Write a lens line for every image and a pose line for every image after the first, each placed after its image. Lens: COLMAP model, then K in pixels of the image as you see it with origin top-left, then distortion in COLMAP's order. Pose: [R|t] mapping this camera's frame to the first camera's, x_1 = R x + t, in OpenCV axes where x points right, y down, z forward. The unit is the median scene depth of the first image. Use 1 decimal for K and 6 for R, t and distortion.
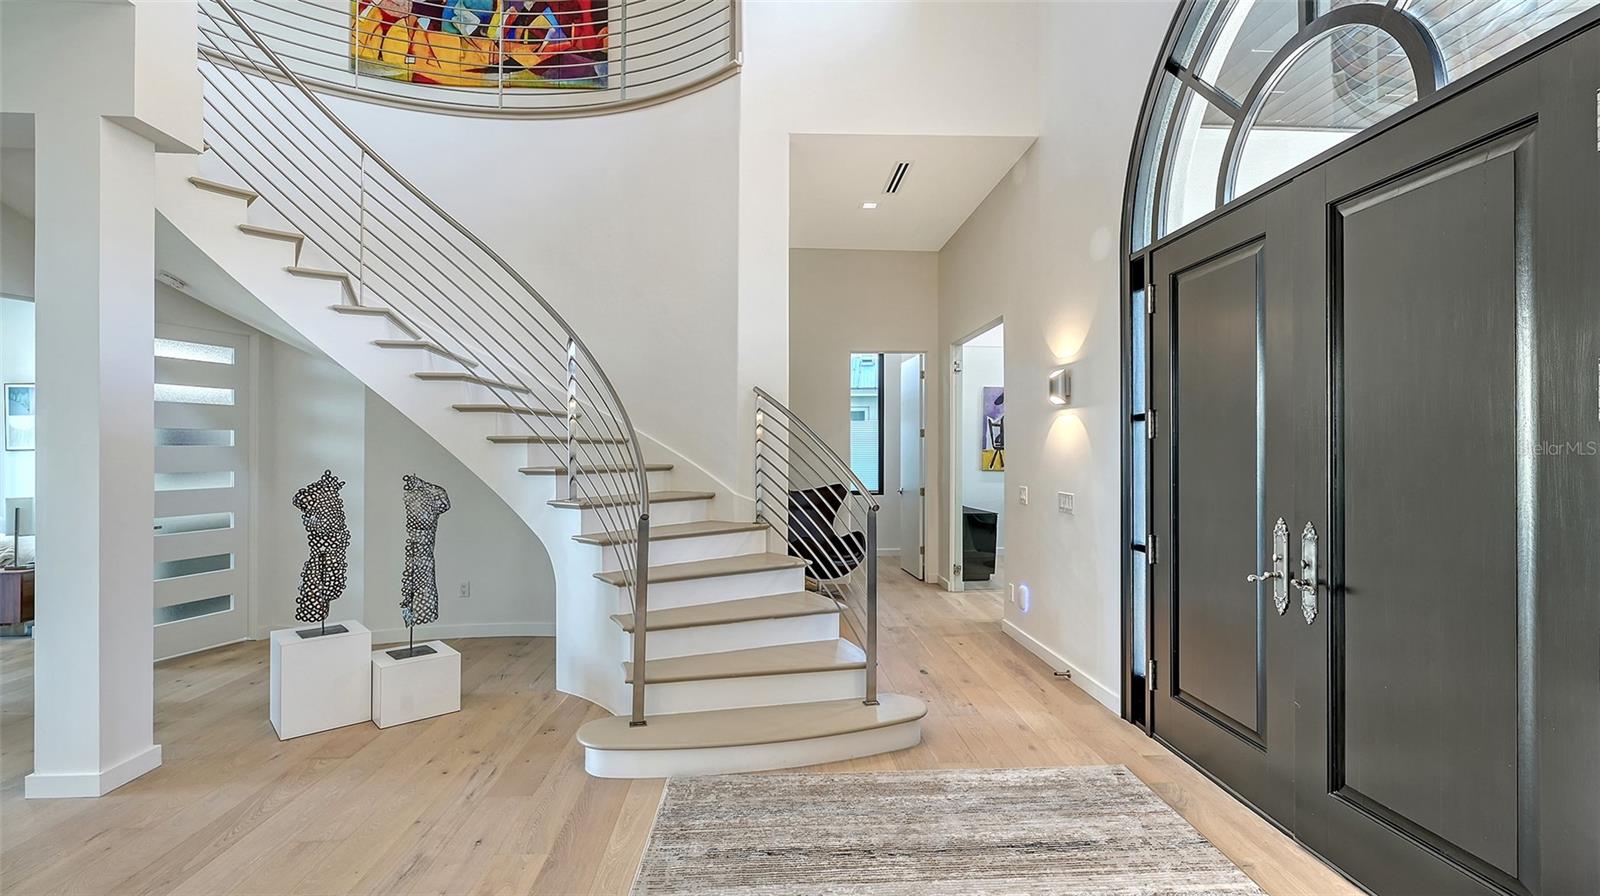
lens RADIAL K [[711.7, 0, 797.3], [0, 711.7, 454.2], [0, 0, 1]] dist [0.000735, 0.000087]
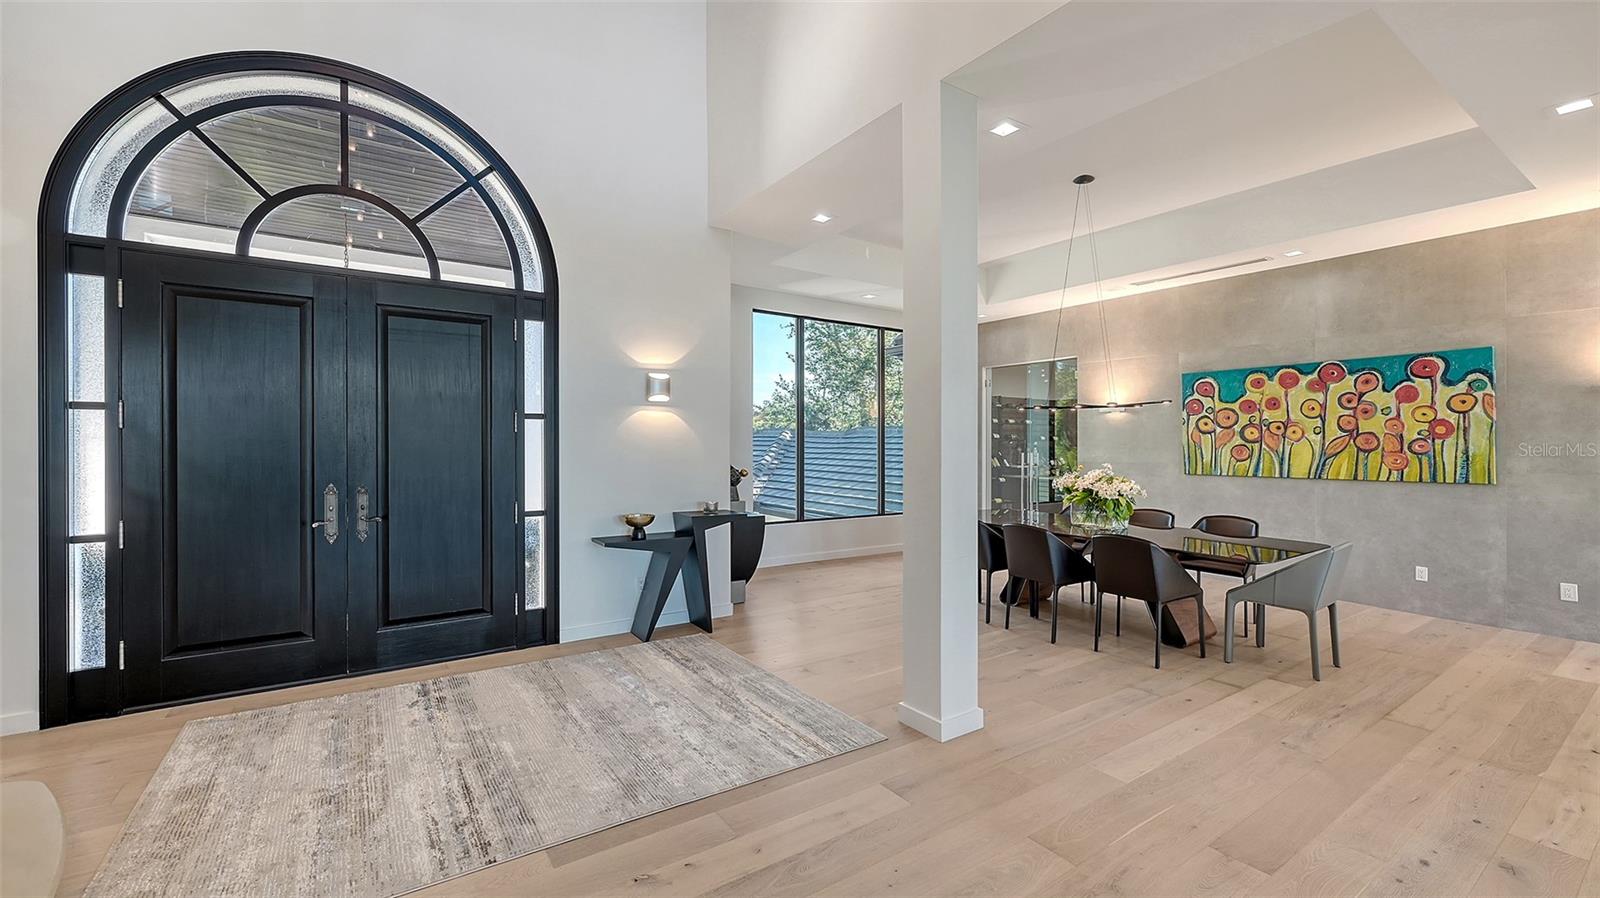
lens RADIAL K [[652.4, 0, 798.0], [0, 652.4, 443.9], [0, 0, 1]] dist [-0.001278, -0.000256]
pose [[-0.523967, -0.000321, 0.851738, -1.082100], [0.004849, 0.999983, 0.003359, -0.001453], [-0.851724, 0.005890, -0.523957, 0.840648]]
